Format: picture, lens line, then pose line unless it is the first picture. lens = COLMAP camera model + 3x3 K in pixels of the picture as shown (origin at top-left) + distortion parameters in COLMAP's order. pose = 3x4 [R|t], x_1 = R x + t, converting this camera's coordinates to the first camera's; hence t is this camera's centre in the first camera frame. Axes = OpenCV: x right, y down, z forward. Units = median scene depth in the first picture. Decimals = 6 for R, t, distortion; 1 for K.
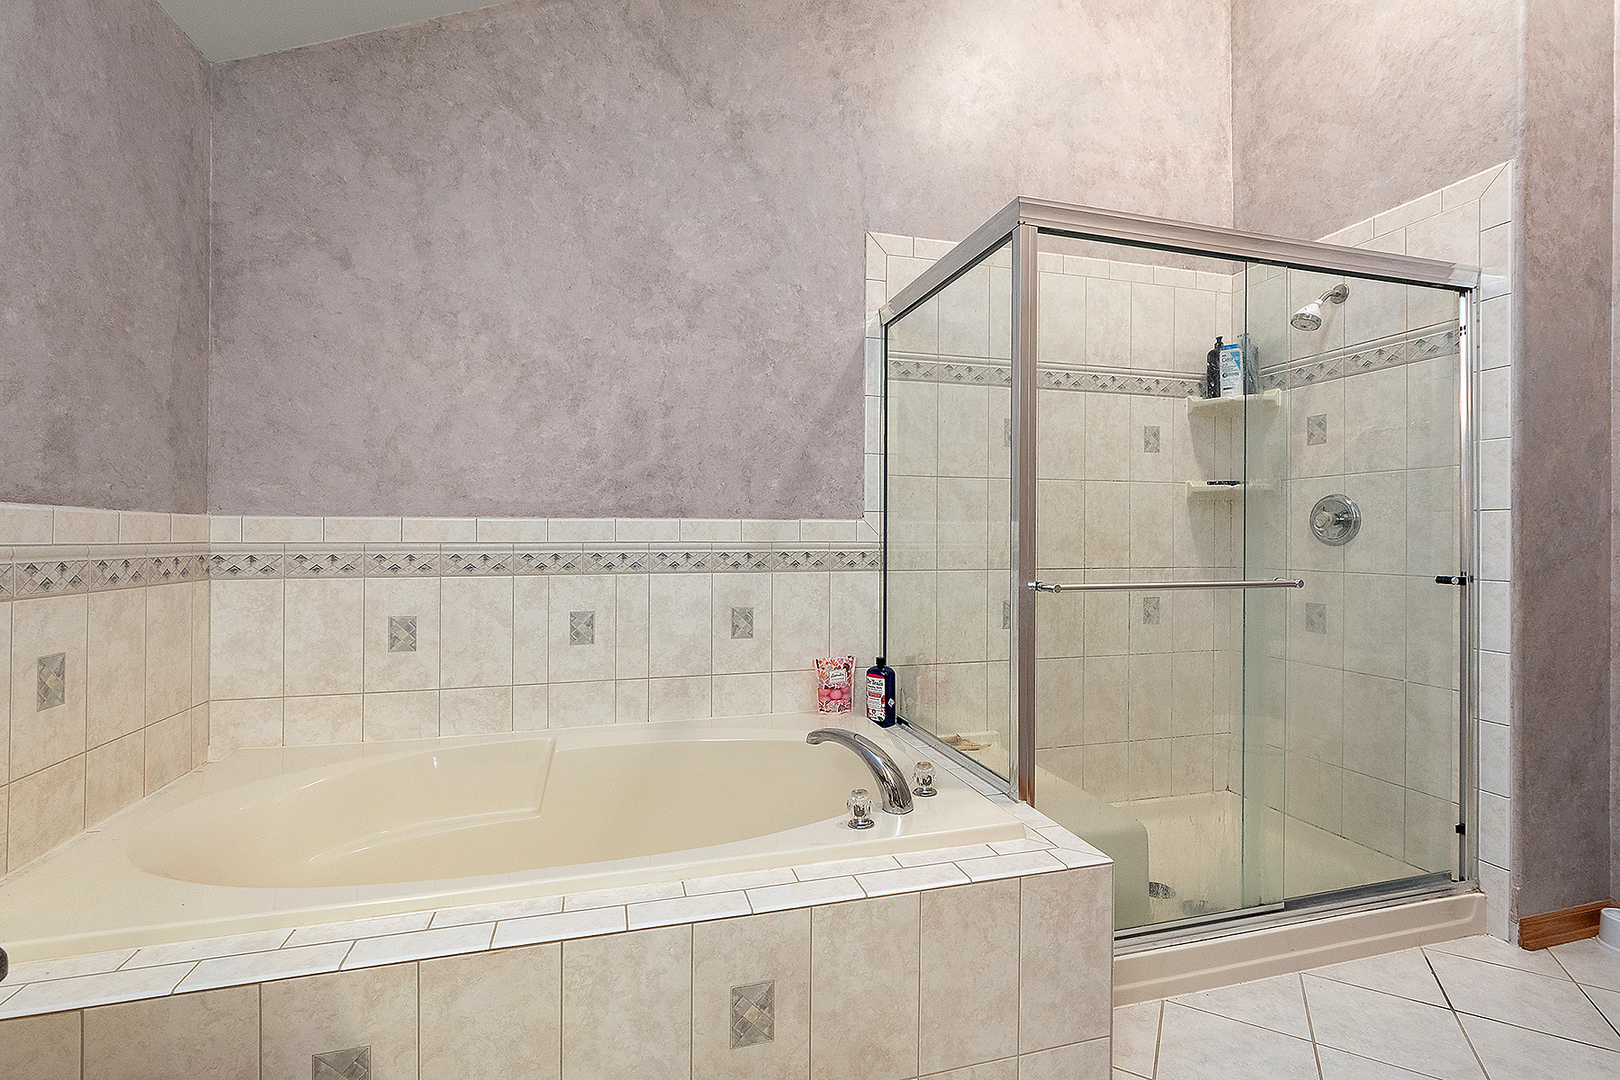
lens RADIAL K [[733.2, 0, 802.7], [0, 733.2, 536.0], [0, 0, 1]] dist [-0.001893, -0.000749]
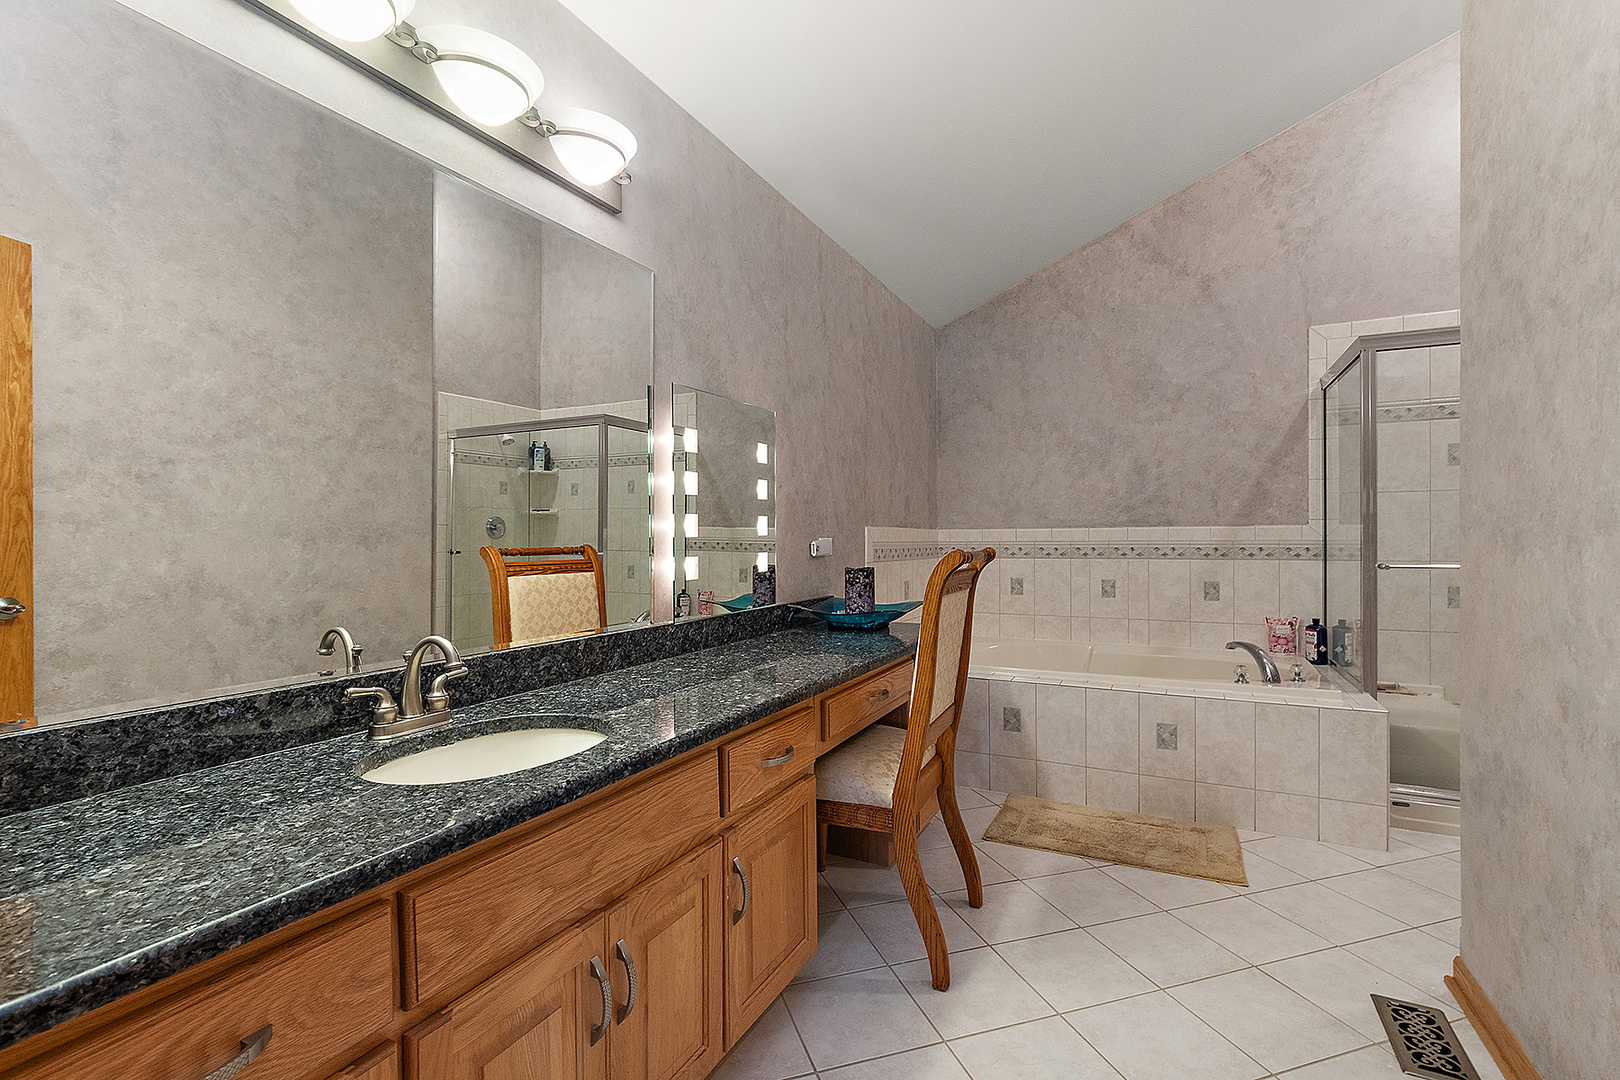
lens RADIAL K [[733.2, 0, 806.1], [0, 733.2, 540.1], [0, 0, 1]] dist [-0.001893, -0.000749]
pose [[0.743009, -0.004961, -0.669263, 0.346302], [0.006808, 0.999977, 0.000146, 0.000746], [0.669246, -0.004665, 0.743026, -0.819862]]
